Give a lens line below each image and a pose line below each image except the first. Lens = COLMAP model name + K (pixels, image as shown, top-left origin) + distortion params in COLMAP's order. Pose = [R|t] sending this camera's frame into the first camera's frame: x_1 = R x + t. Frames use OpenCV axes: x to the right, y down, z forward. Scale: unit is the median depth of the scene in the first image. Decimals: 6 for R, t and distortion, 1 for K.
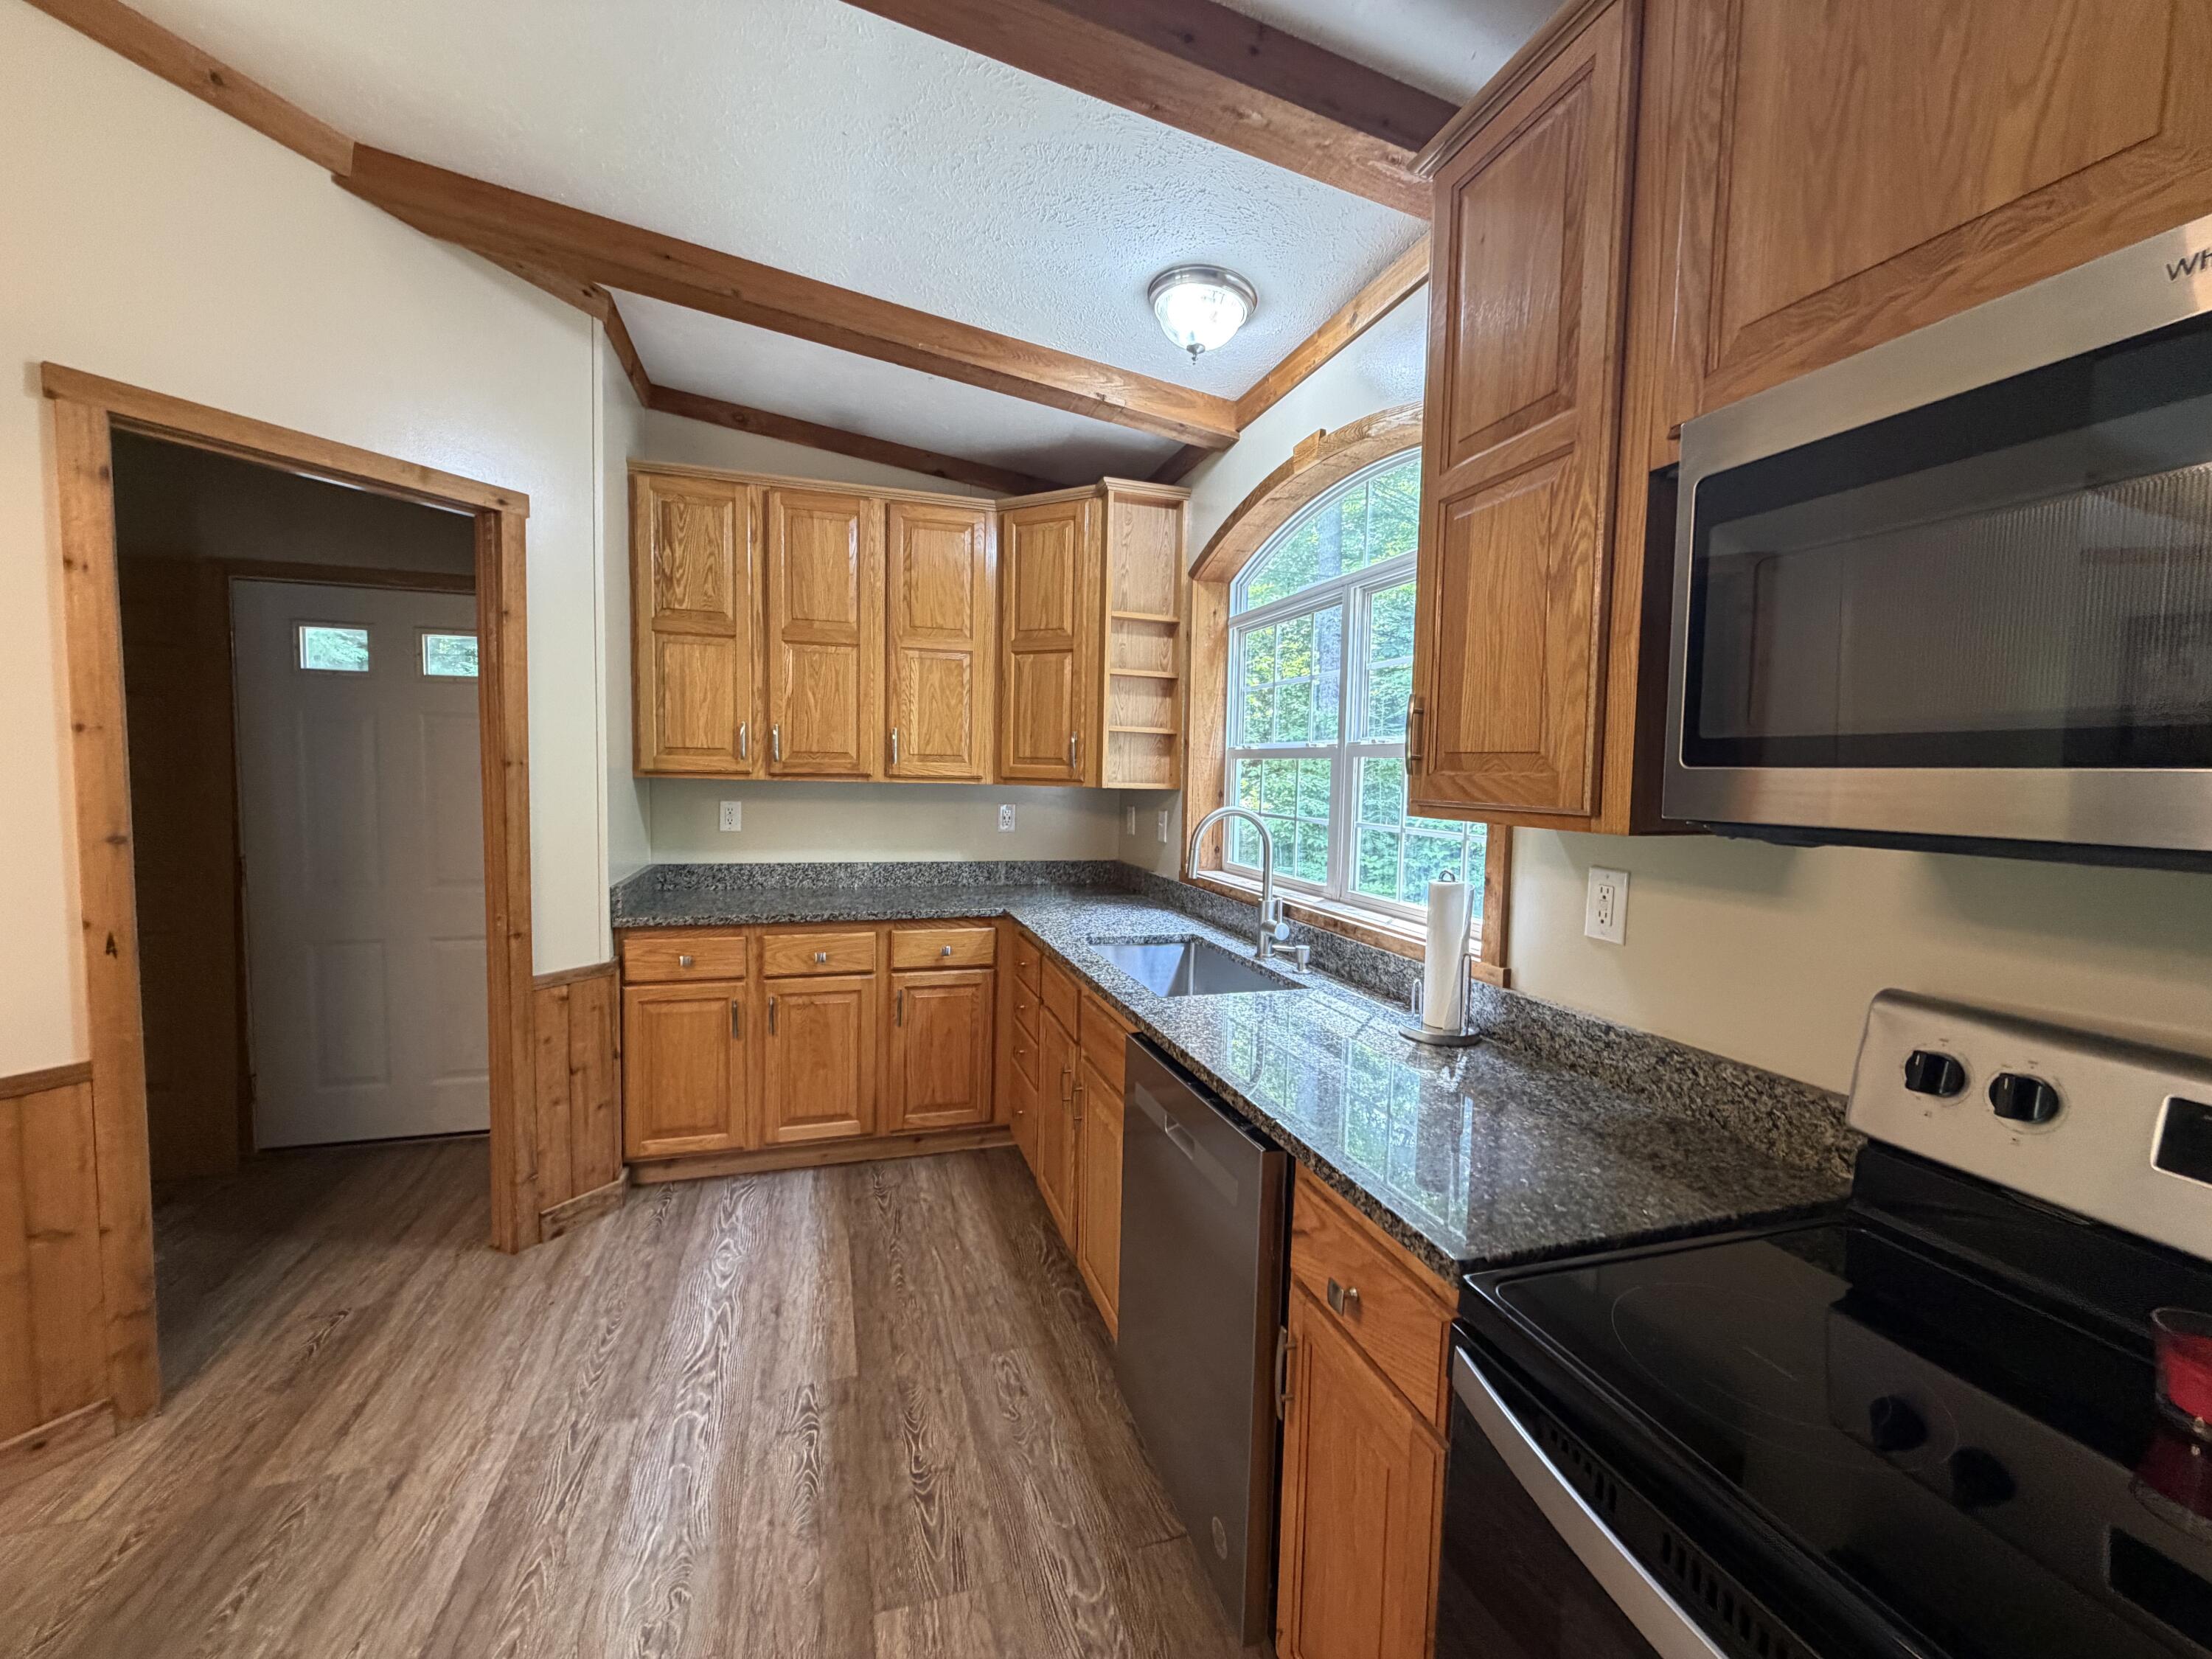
lens RADIAL K [[887.9, 0, 1095.7], [0, 887.9, 828.5], [0, 0, 1]] dist [0.000611, 0.000153]
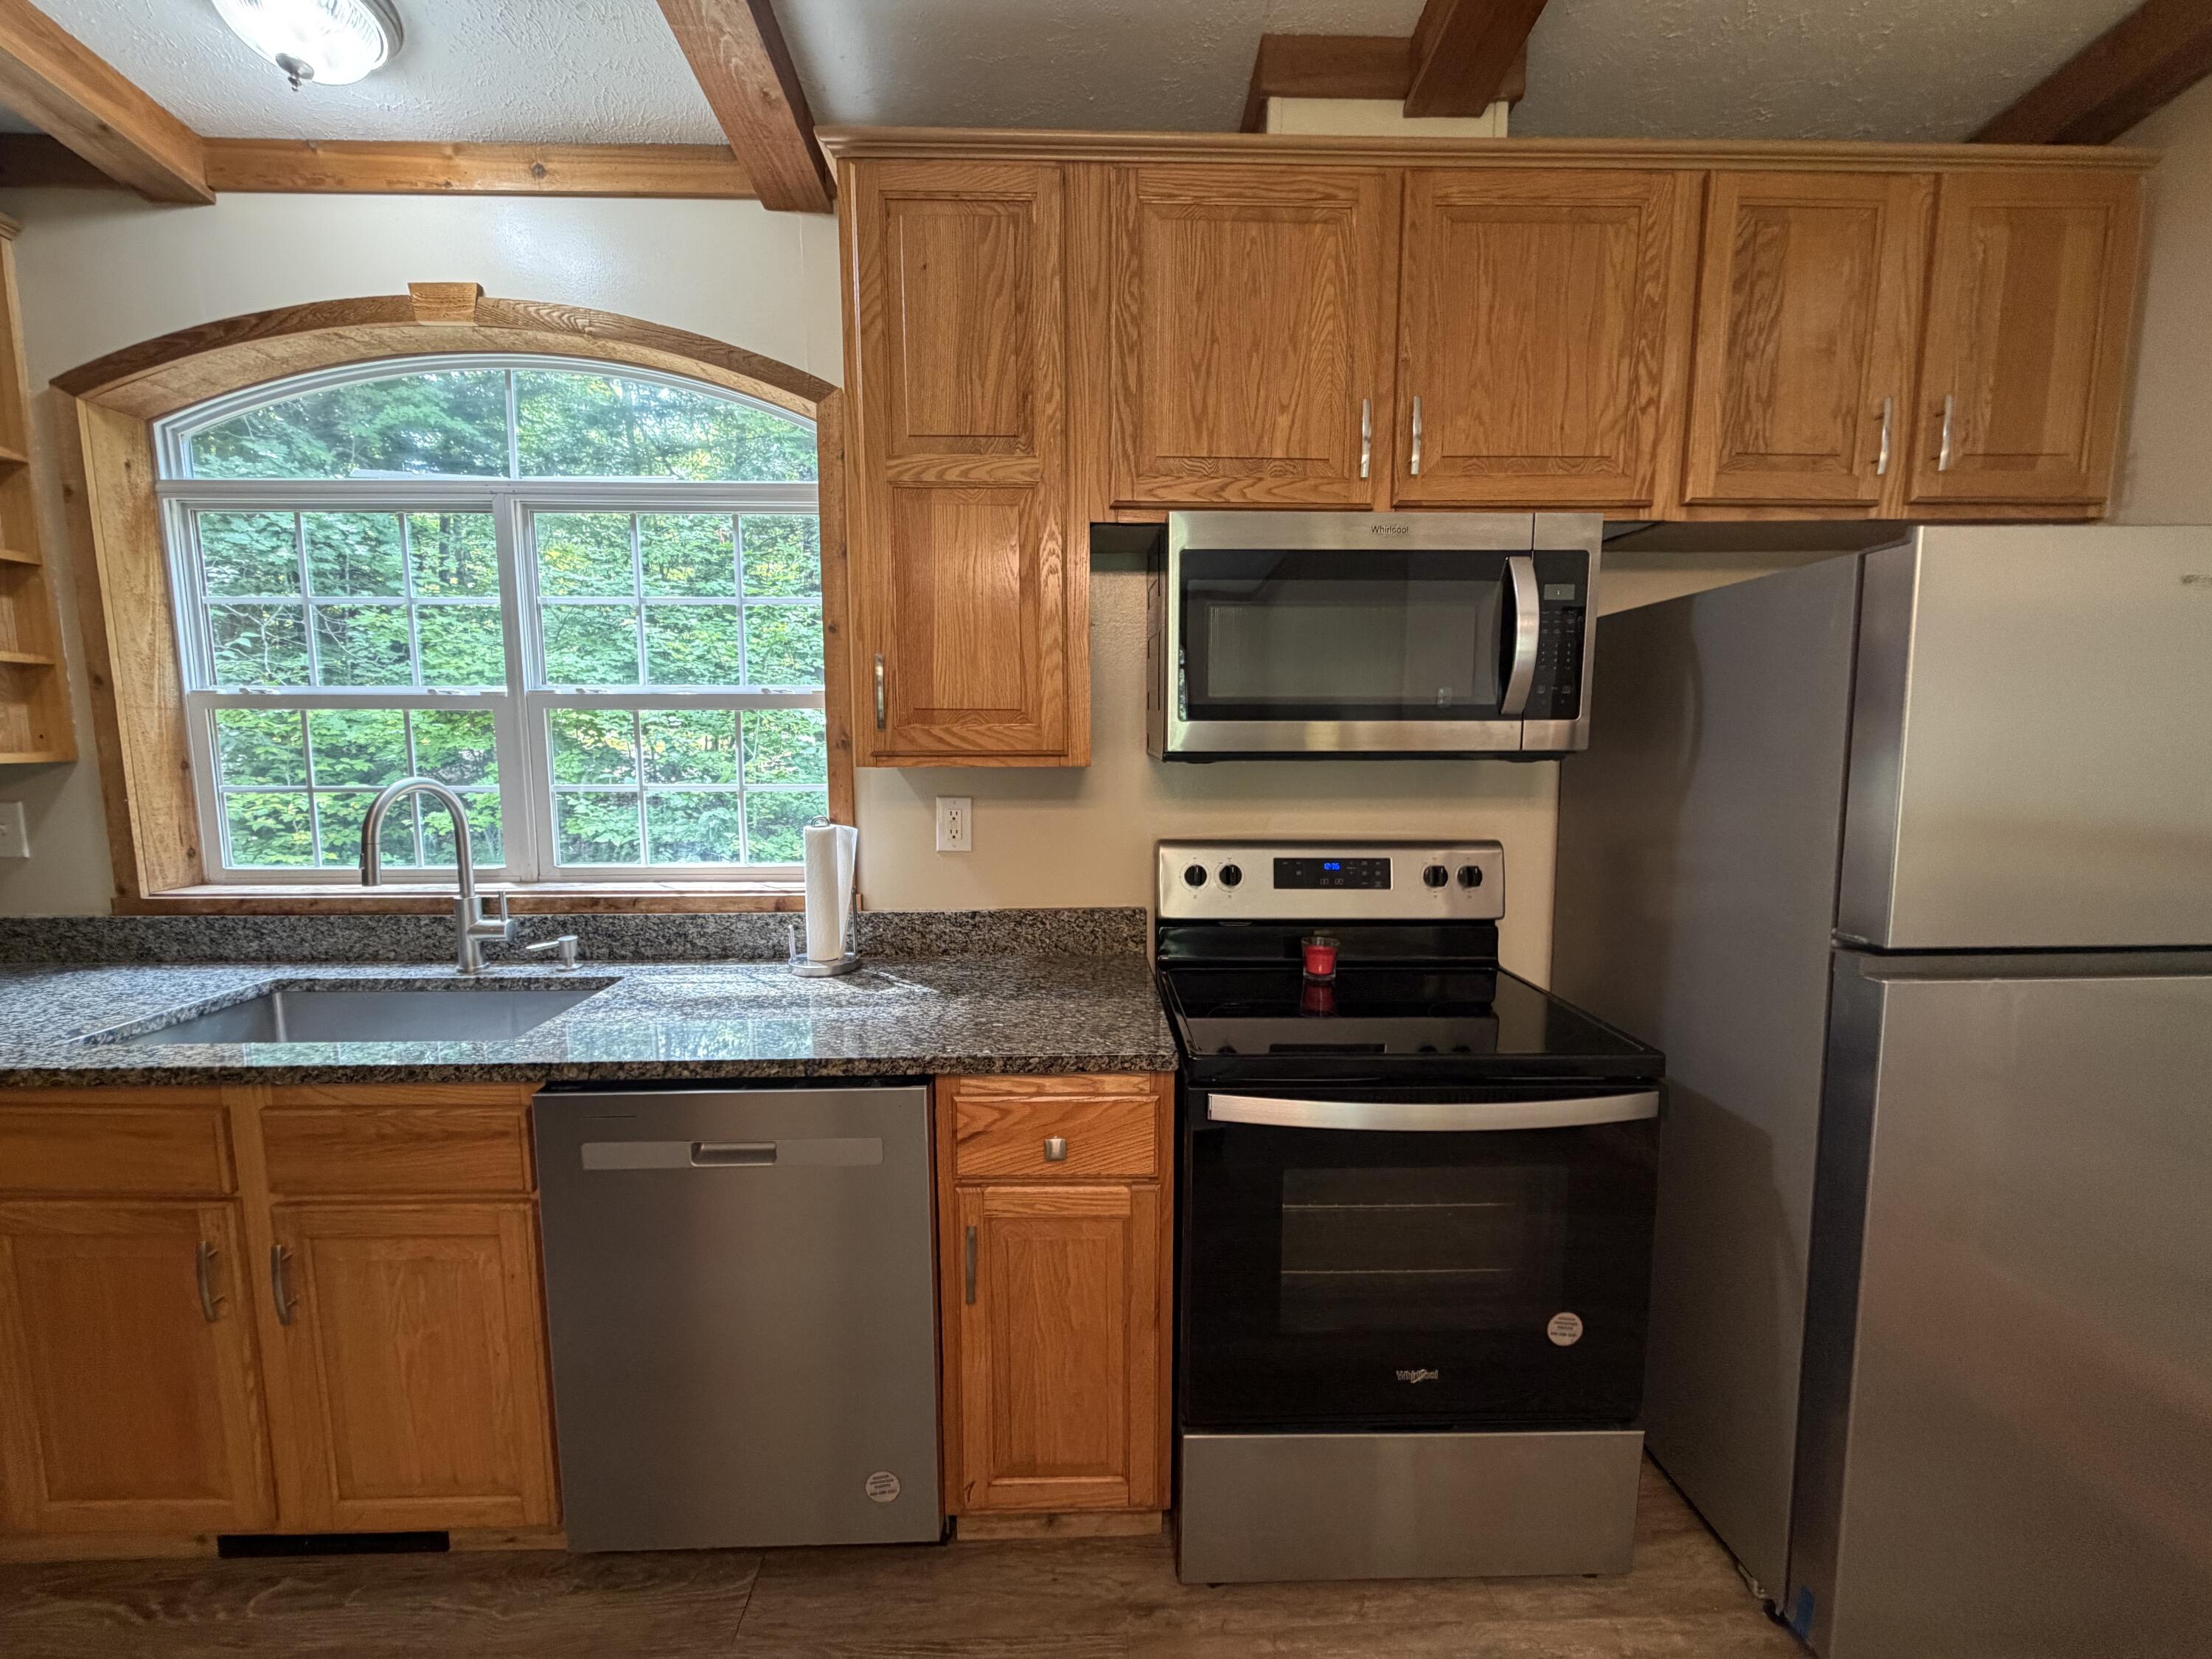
lens RADIAL K [[887.9, 0, 1095.9], [0, 887.9, 828.5], [0, 0, 1]] dist [0.000611, 0.000153]
pose [[0.255562, -0.126596, 0.958468, -0.472236], [0.070235, 0.991201, 0.112192, -0.030760], [-0.964238, 0.038646, 0.262205, 0.333409]]
